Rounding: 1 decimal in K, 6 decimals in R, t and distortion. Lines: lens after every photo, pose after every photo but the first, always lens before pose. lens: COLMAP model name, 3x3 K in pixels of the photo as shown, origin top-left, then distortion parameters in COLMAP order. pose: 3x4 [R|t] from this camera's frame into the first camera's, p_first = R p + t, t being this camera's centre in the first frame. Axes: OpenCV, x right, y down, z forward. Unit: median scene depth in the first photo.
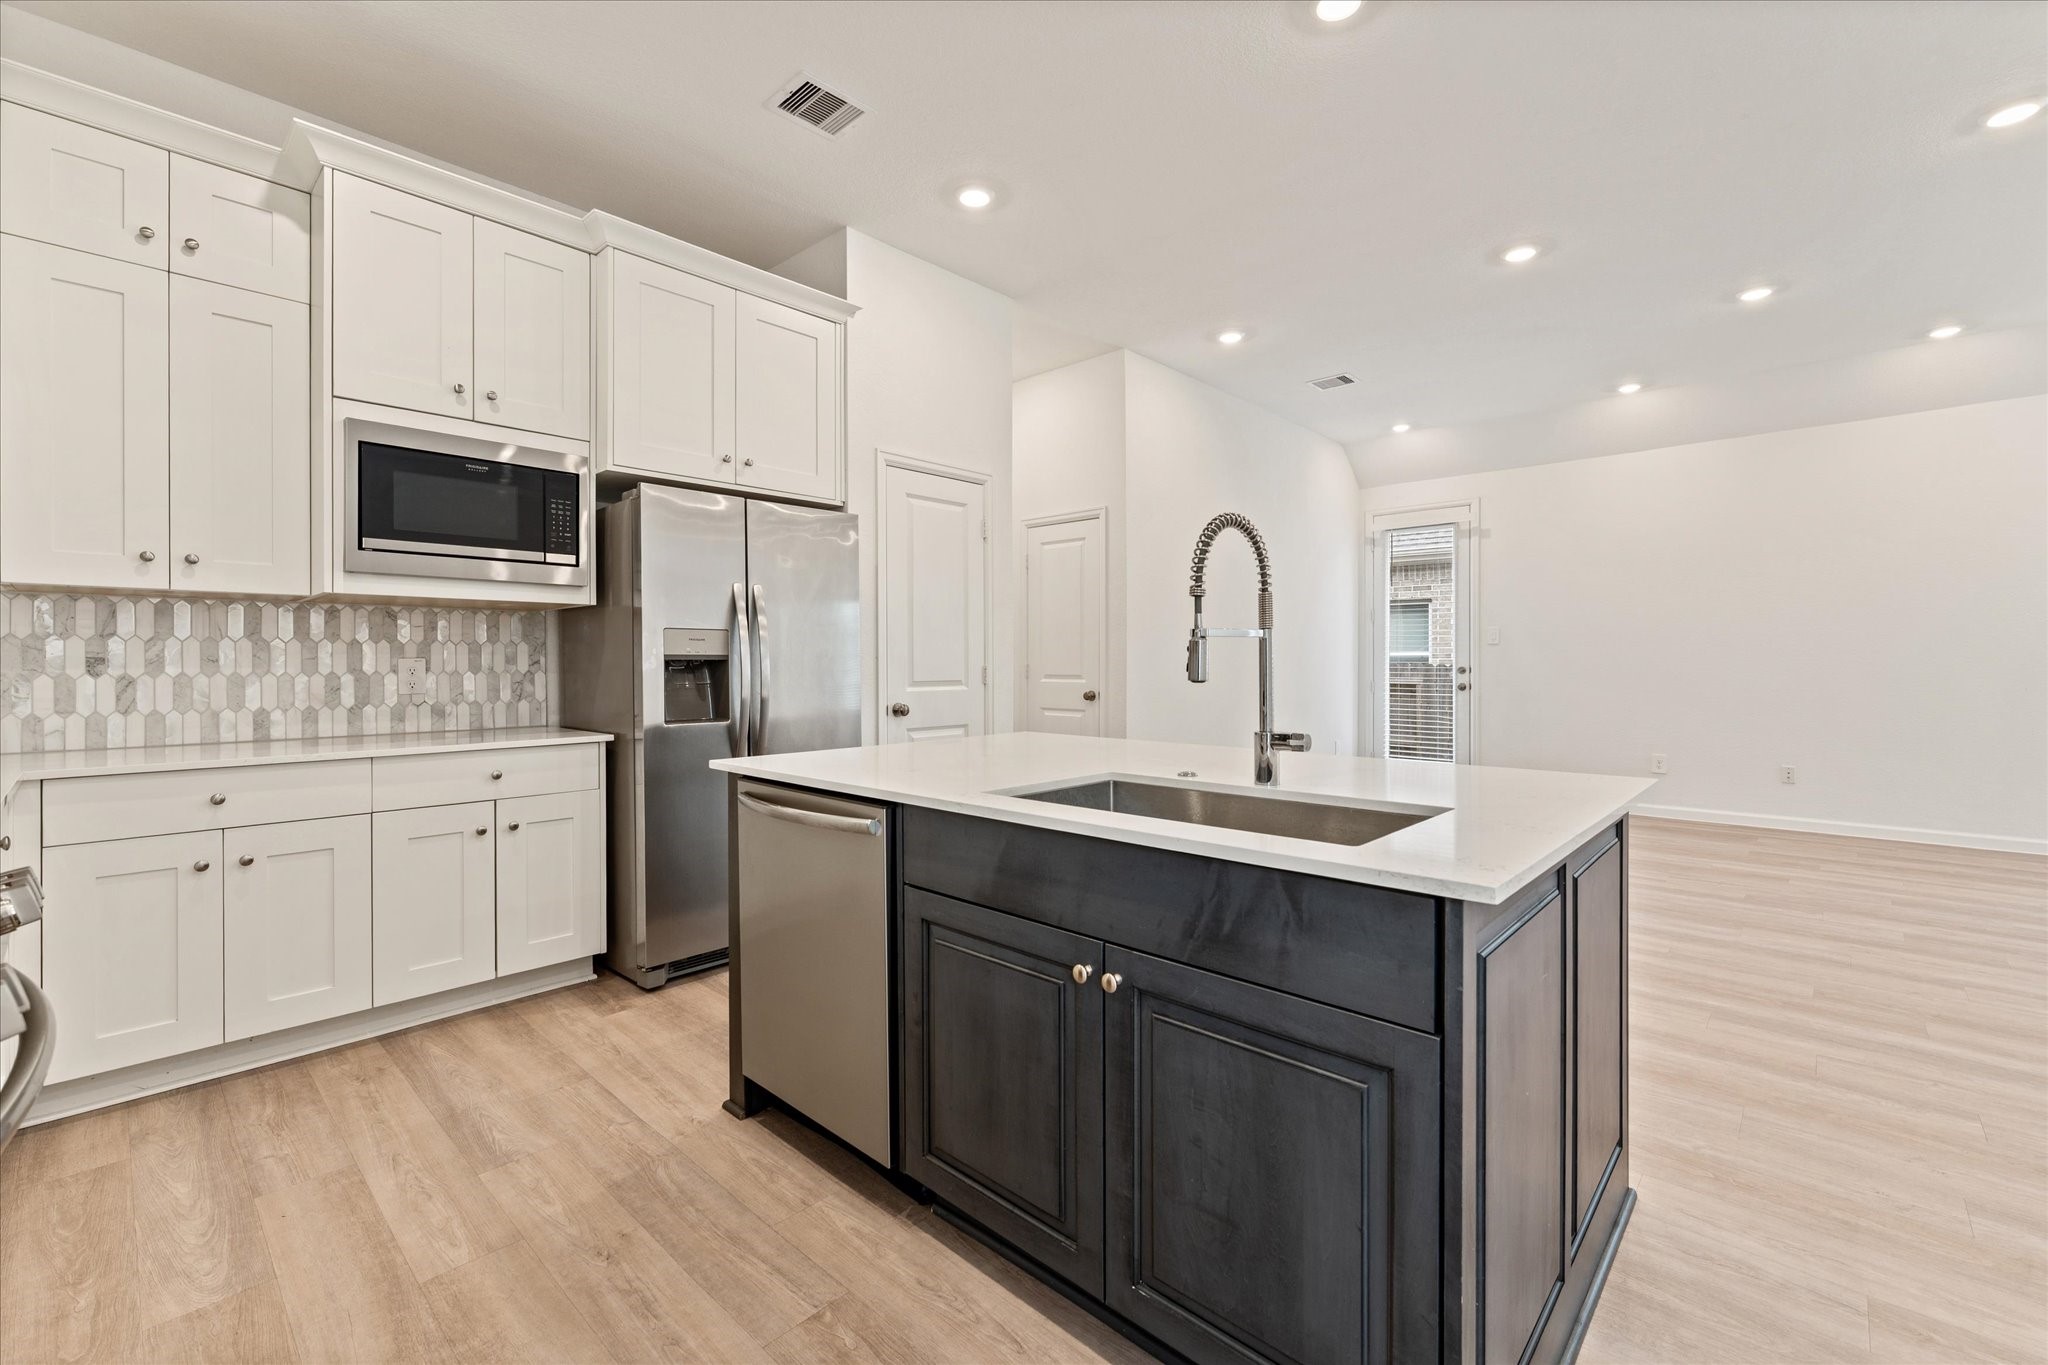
lens RADIAL K [[866.1, 0, 1032.9], [0, 866.1, 666.5], [0, 0, 1]] dist [0.000129, -0.000130]
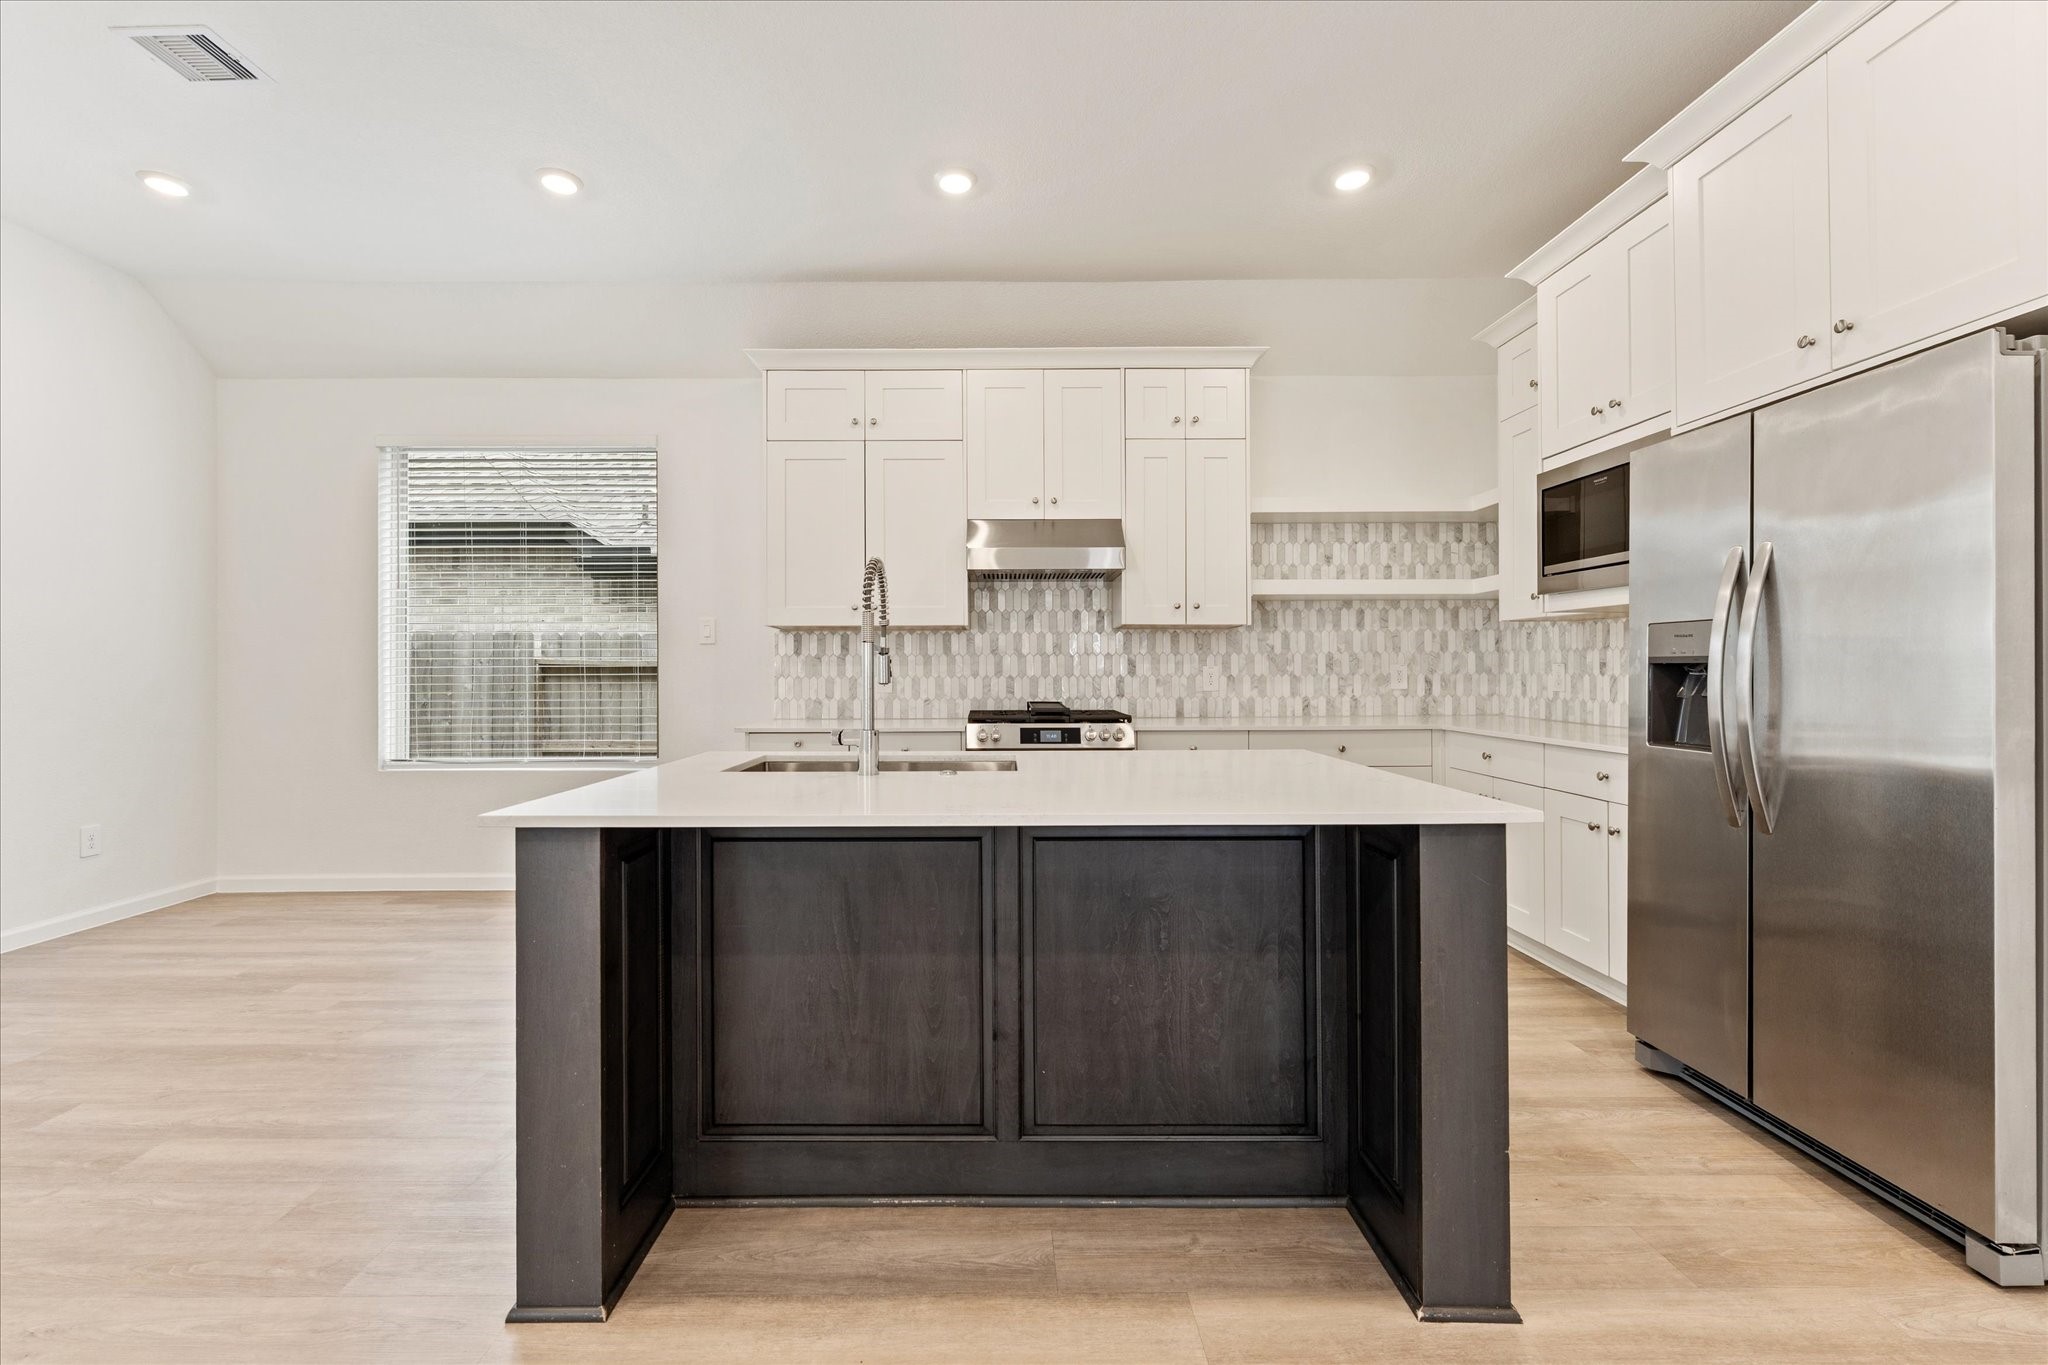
lens RADIAL K [[851.8, 0, 996.2], [0, 851.8, 670.3], [0, 0, 1]] dist [-0.000479, -0.000078]
pose [[-0.734047, 0.006963, -0.679063, 0.589913], [0.002289, 0.999967, 0.007780, -0.009761], [0.679095, 0.004156, -0.734039, 1.251552]]
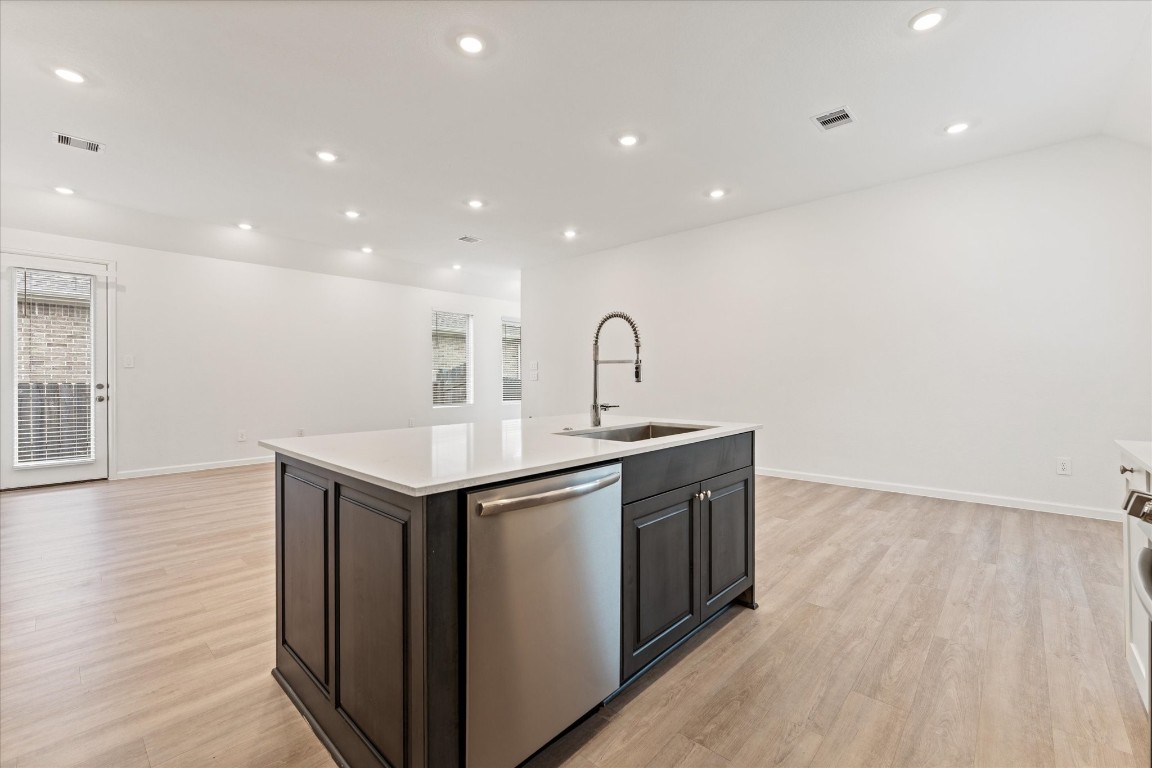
lens RADIAL K [[487.2, 0, 581.0], [0, 487.2, 375.0], [0, 0, 1]] dist [0.000129, -0.000130]
pose [[-0.005990, 0.010409, 0.999928, -0.671422], [0.010369, 0.999893, -0.010347, 0.006198], [-0.999928, 0.010306, -0.006098, 0.669153]]
